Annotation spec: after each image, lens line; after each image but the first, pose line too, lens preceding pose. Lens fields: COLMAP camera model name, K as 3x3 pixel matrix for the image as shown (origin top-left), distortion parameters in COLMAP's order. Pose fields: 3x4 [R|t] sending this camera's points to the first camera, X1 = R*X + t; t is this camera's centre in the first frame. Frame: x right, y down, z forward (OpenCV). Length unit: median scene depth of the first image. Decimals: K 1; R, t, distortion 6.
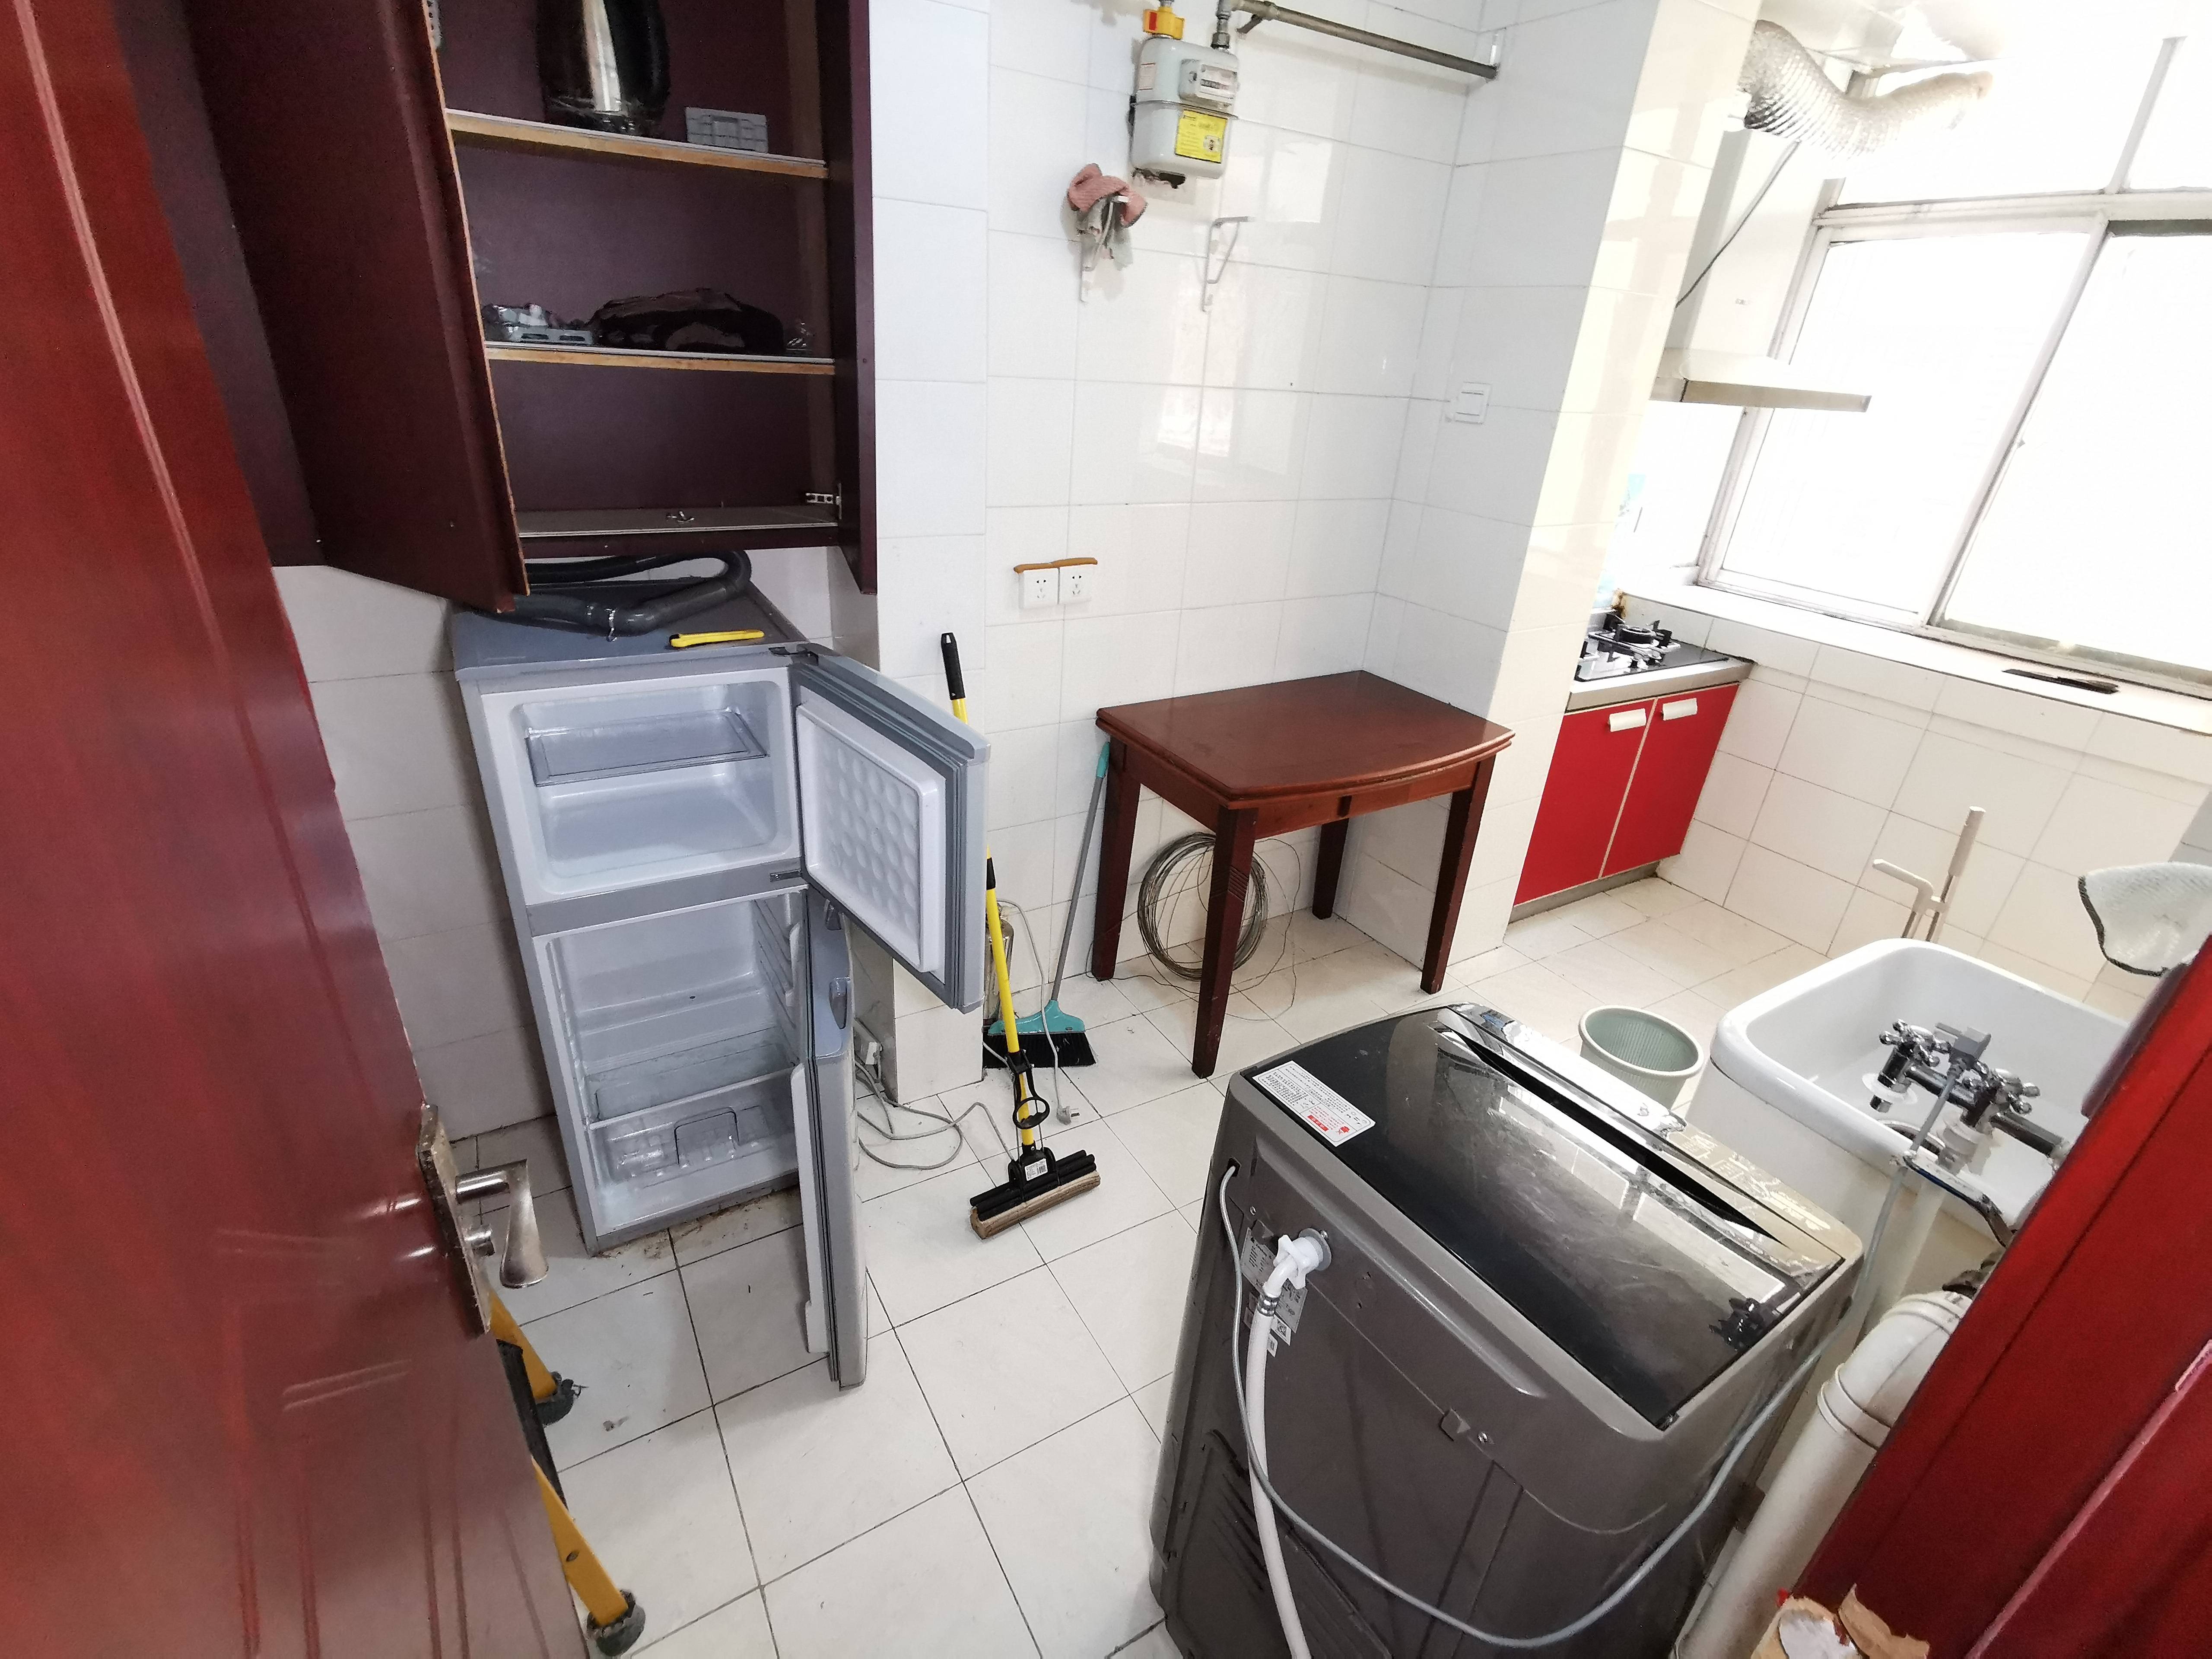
lens RADIAL K [[1019.2, 0, 1104.9], [0, 1019.2, 827.3], [0, 0, 1]] dist [0.002488, 0.001063]
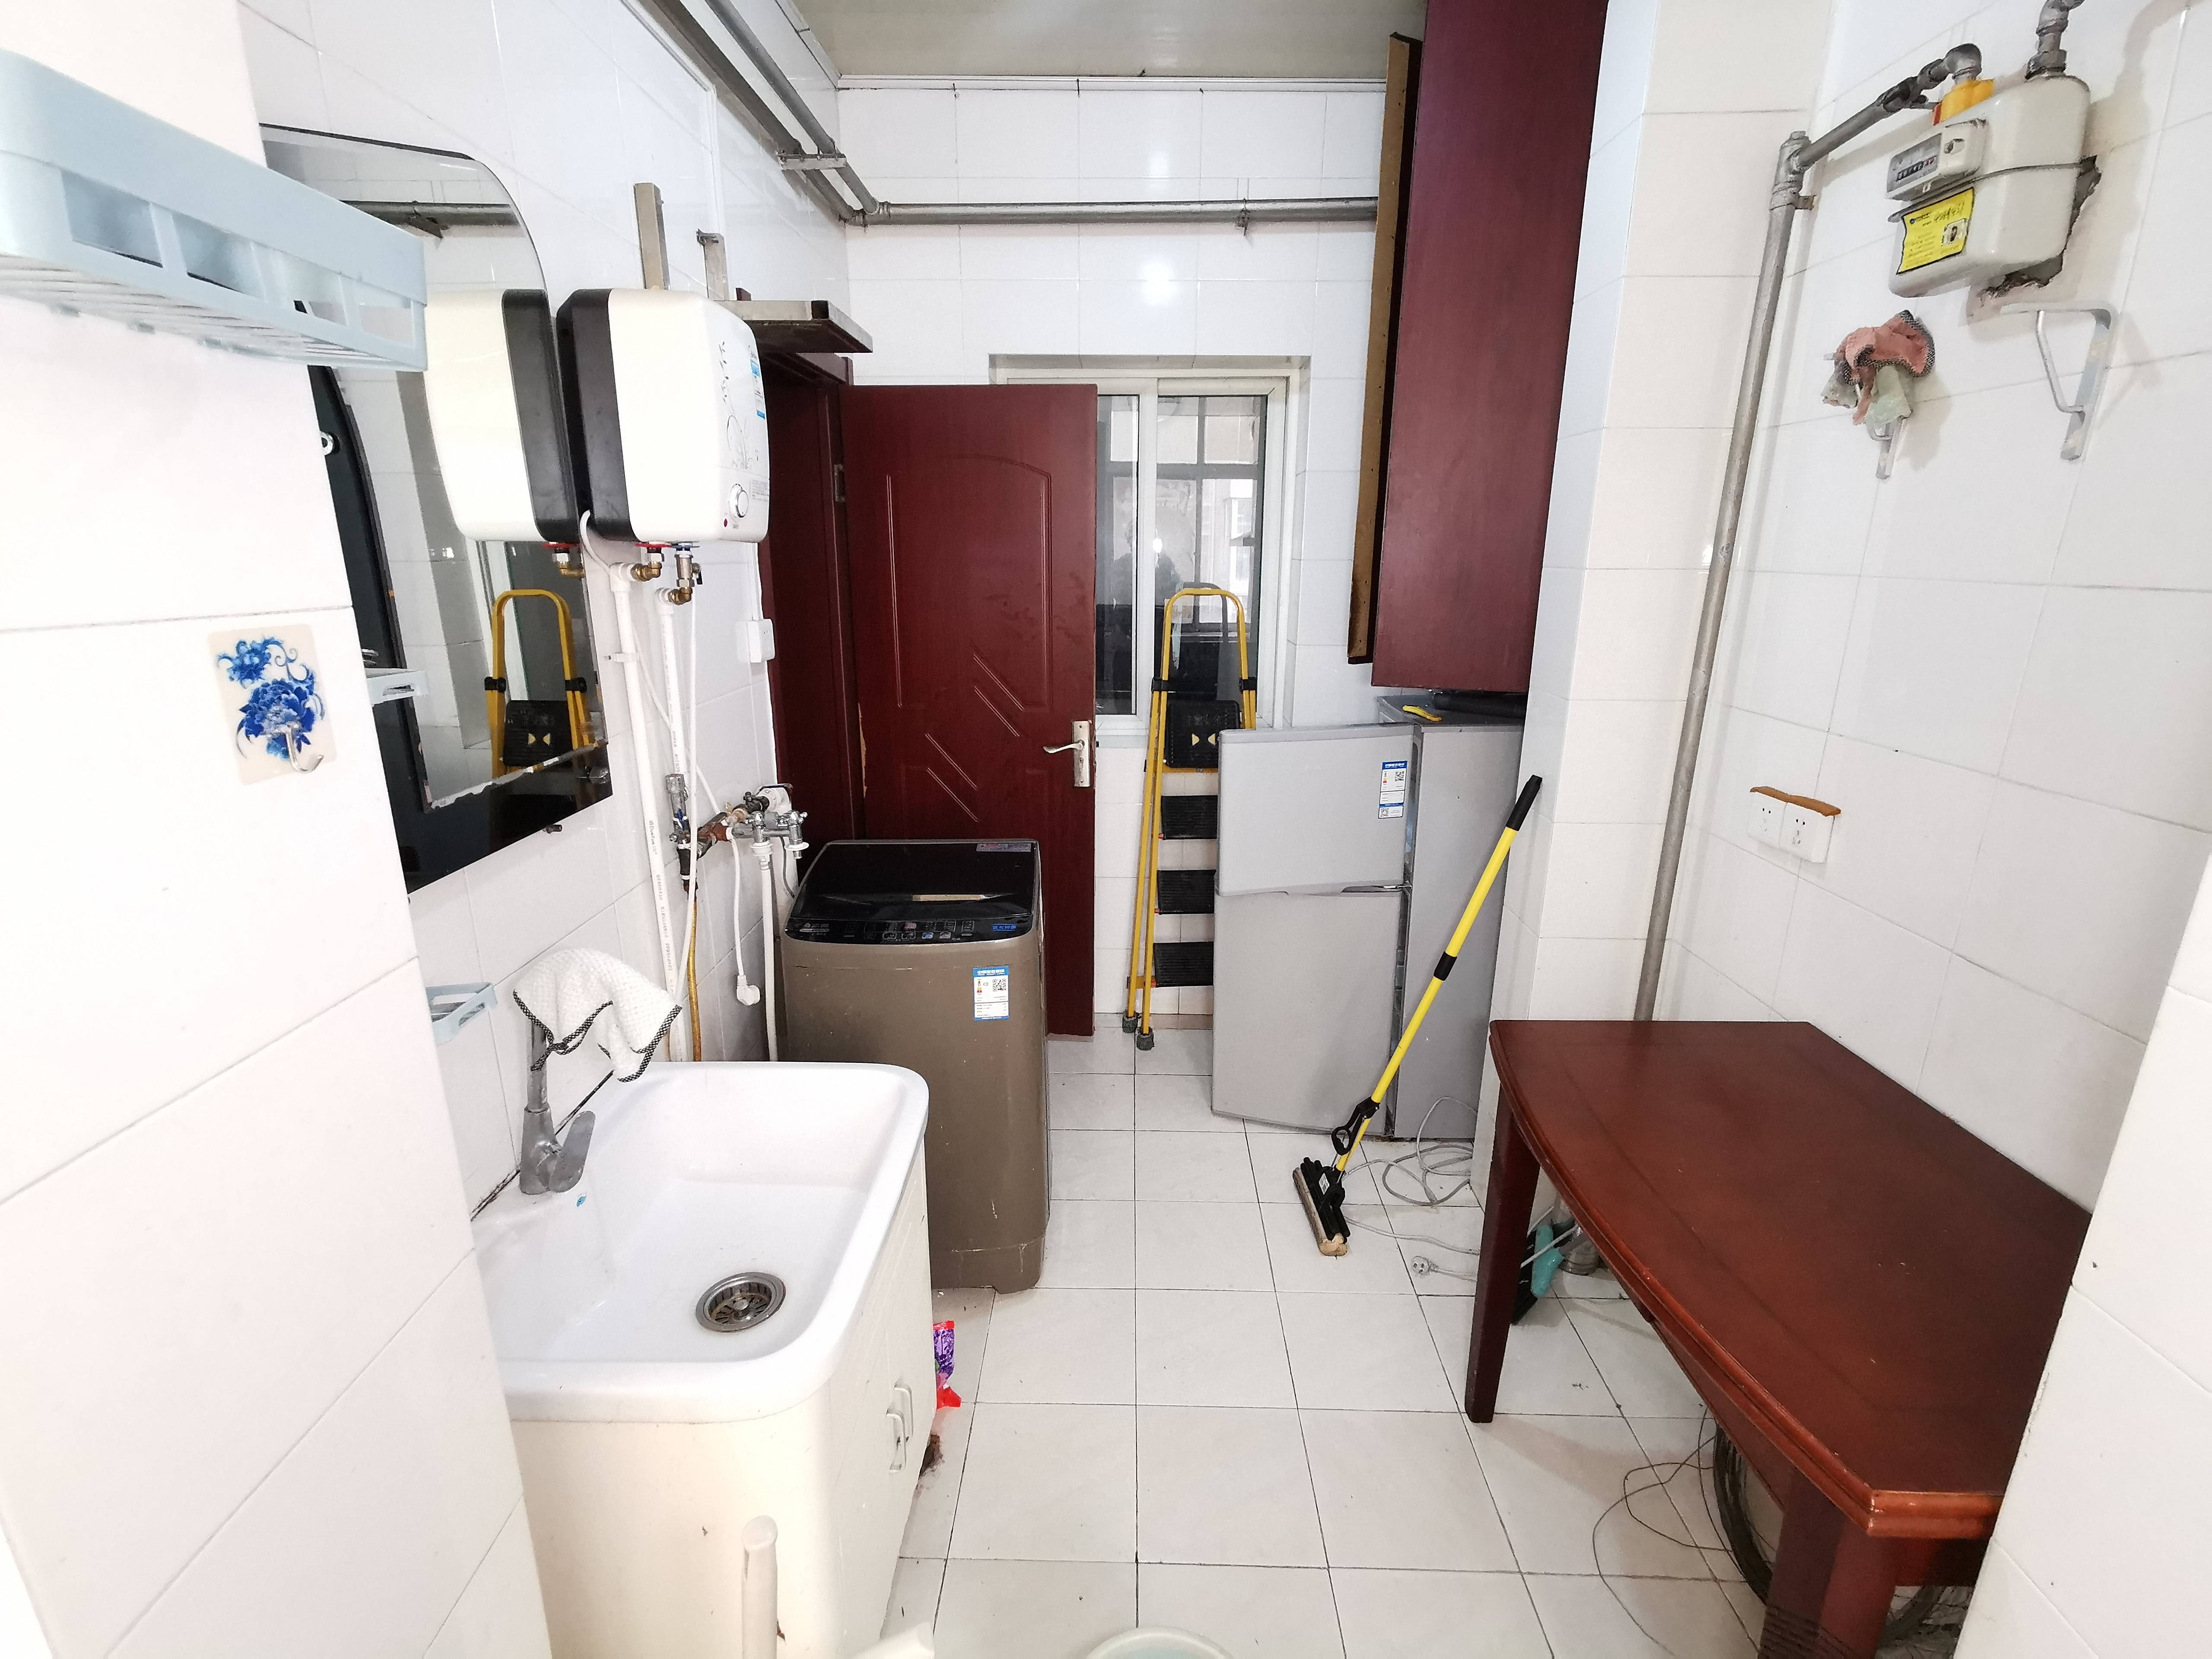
lens RADIAL K [[1019.2, 0, 1113.0], [0, 1019.2, 834.0], [0, 0, 1]] dist [0.002488, 0.001063]
pose [[-0.526549, 0.165670, -0.833846, 0.962950], [-0.405004, 0.813493, 0.417374, -0.383342], [0.747475, 0.557478, -0.361247, 0.992537]]
